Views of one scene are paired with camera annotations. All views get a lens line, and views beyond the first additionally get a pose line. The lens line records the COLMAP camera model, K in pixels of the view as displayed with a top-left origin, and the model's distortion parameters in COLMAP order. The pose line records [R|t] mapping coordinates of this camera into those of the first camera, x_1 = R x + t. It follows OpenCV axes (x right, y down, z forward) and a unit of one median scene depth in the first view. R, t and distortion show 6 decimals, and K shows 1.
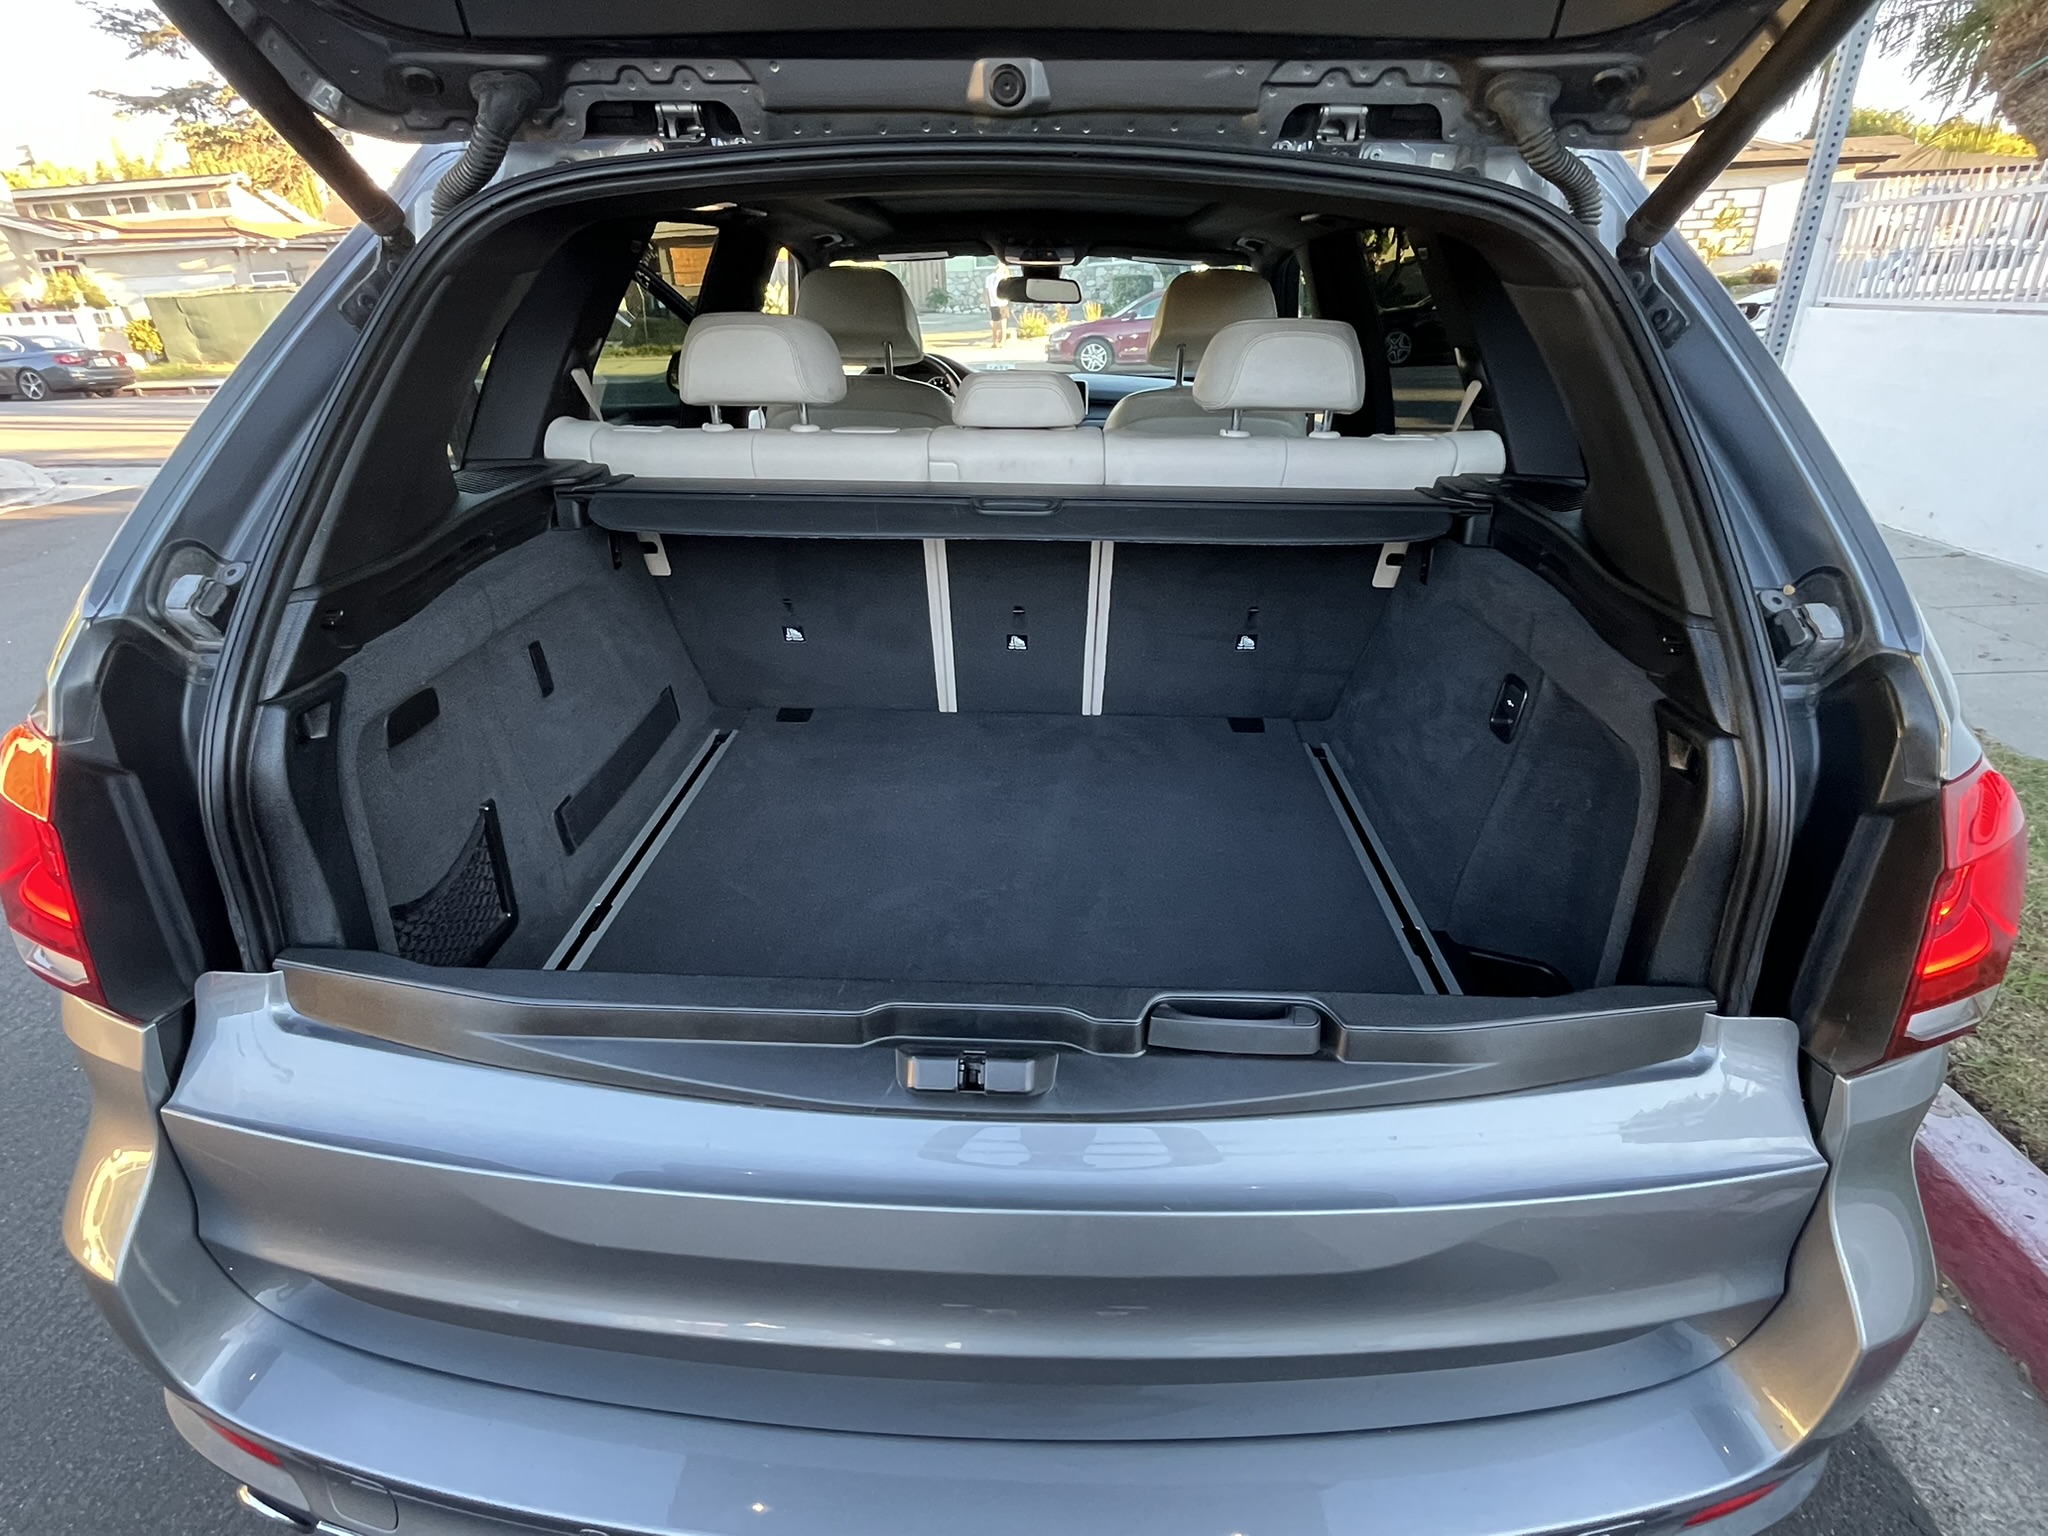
lens RADIAL K [[1020.9, 0, 1024.3], [0, 1020.9, 762.5], [0, 0, 1]] dist [0.001479, -0.000773]
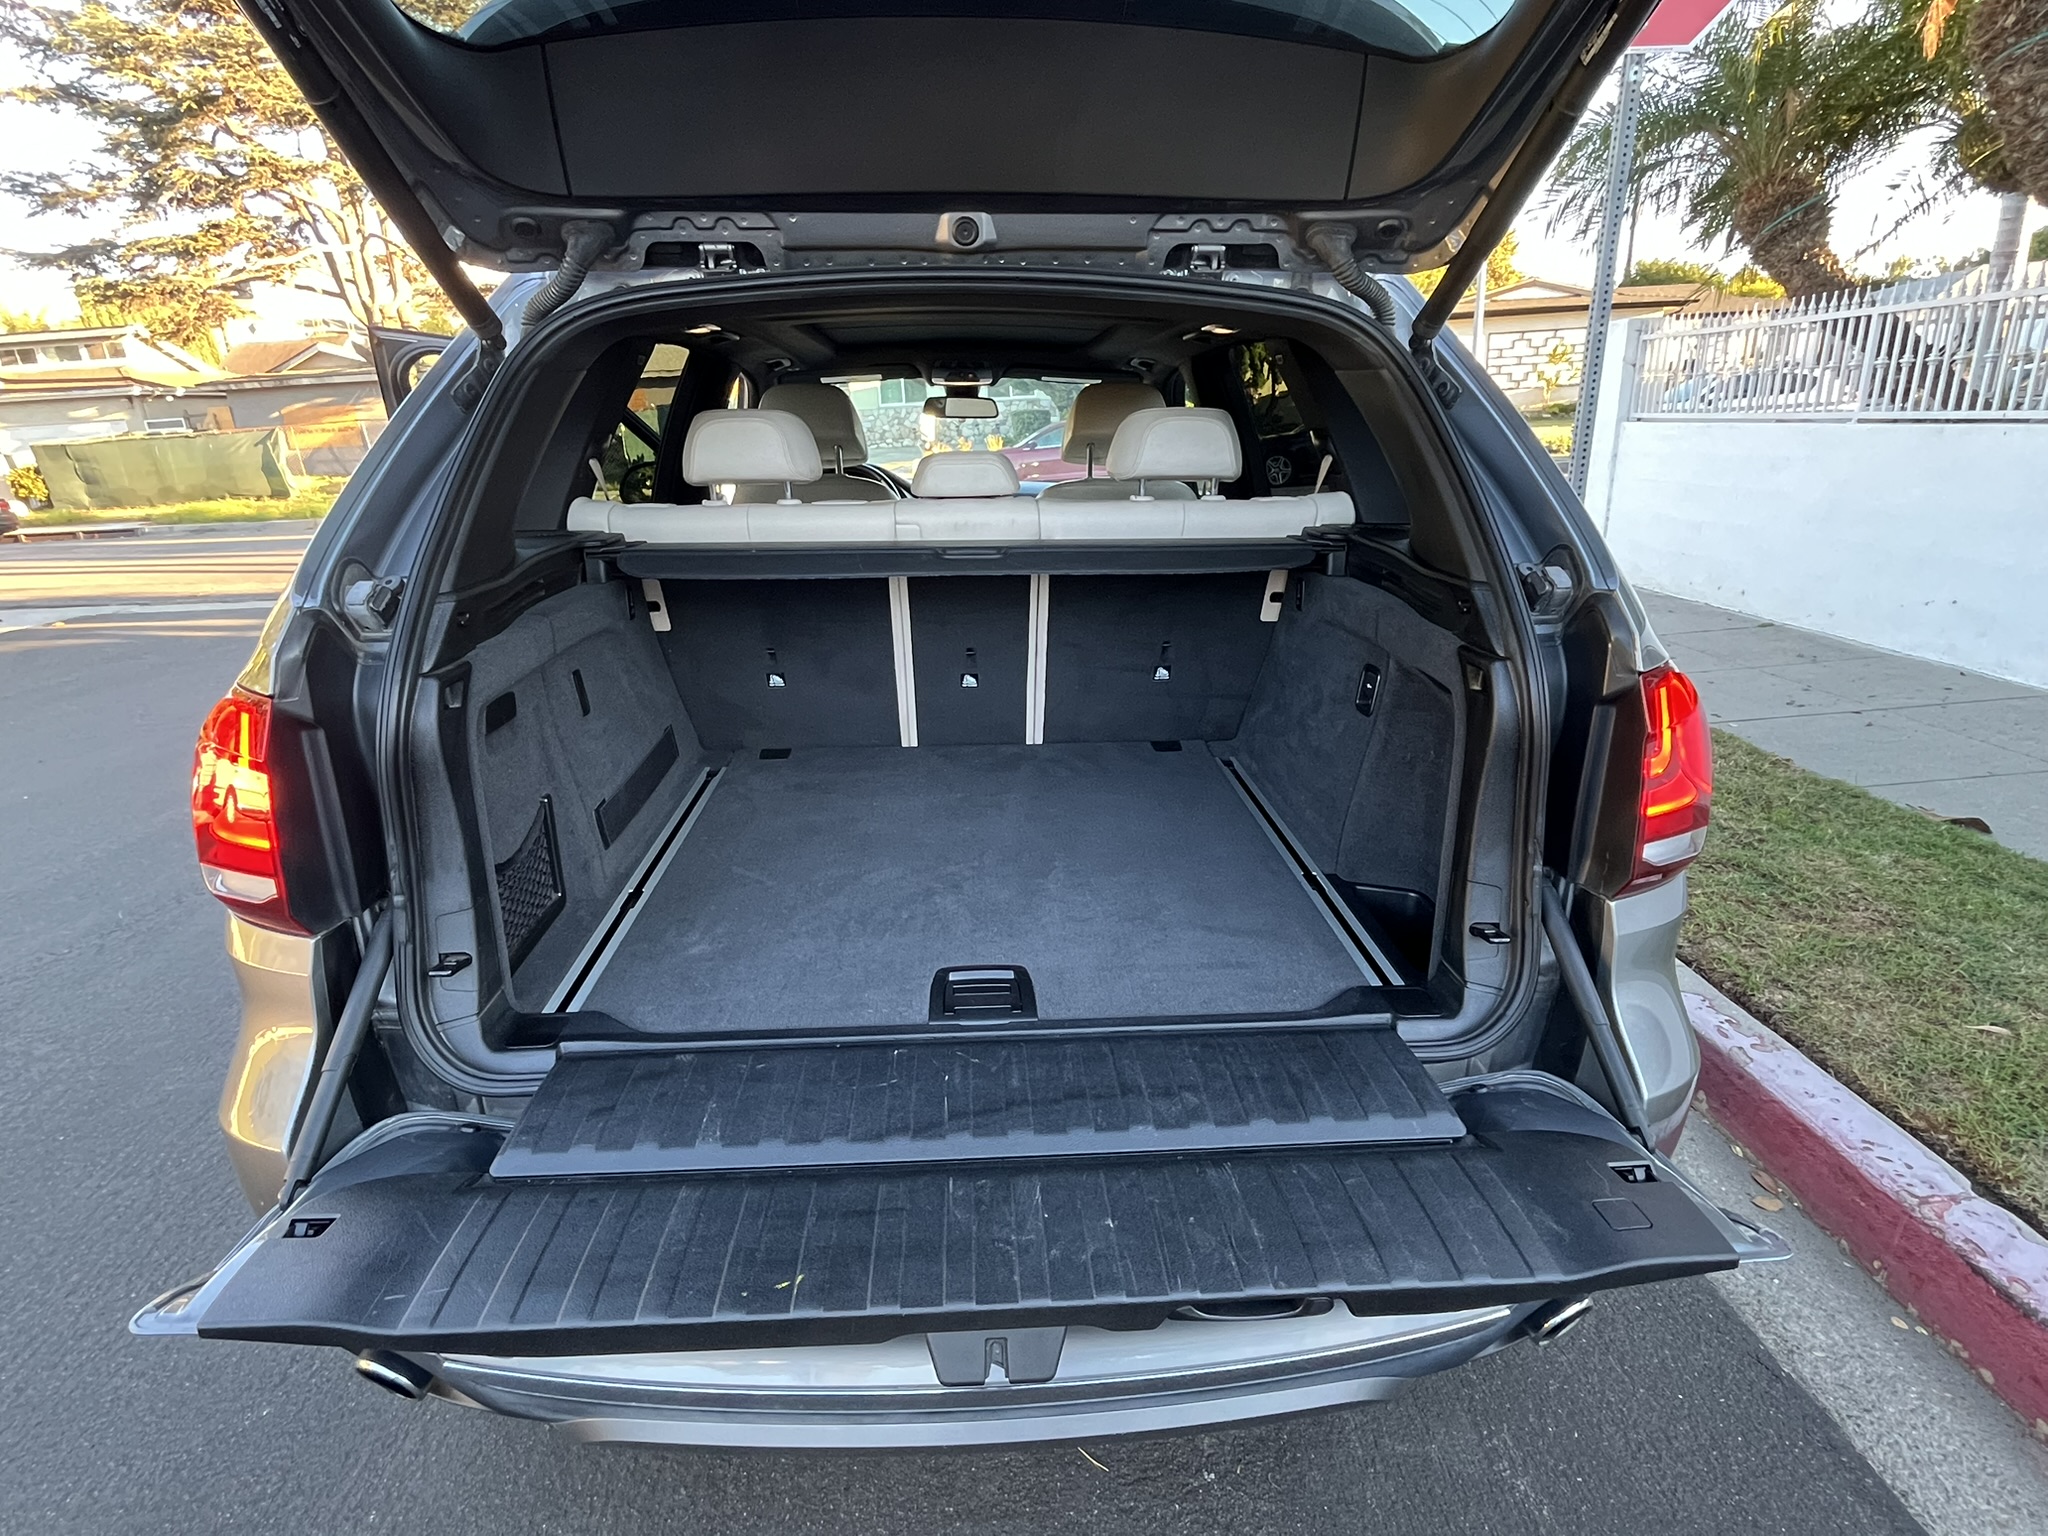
lens RADIAL K [[1020.9, 0, 1021.6], [0, 1020.9, 772.1], [0, 0, 1]] dist [0.001479, -0.000773]
pose [[0.995969, -0.041747, 0.079385, -0.054016], [0.050006, 0.993208, -0.105063, 0.137002], [-0.074460, 0.108609, 0.991292, -0.189591]]
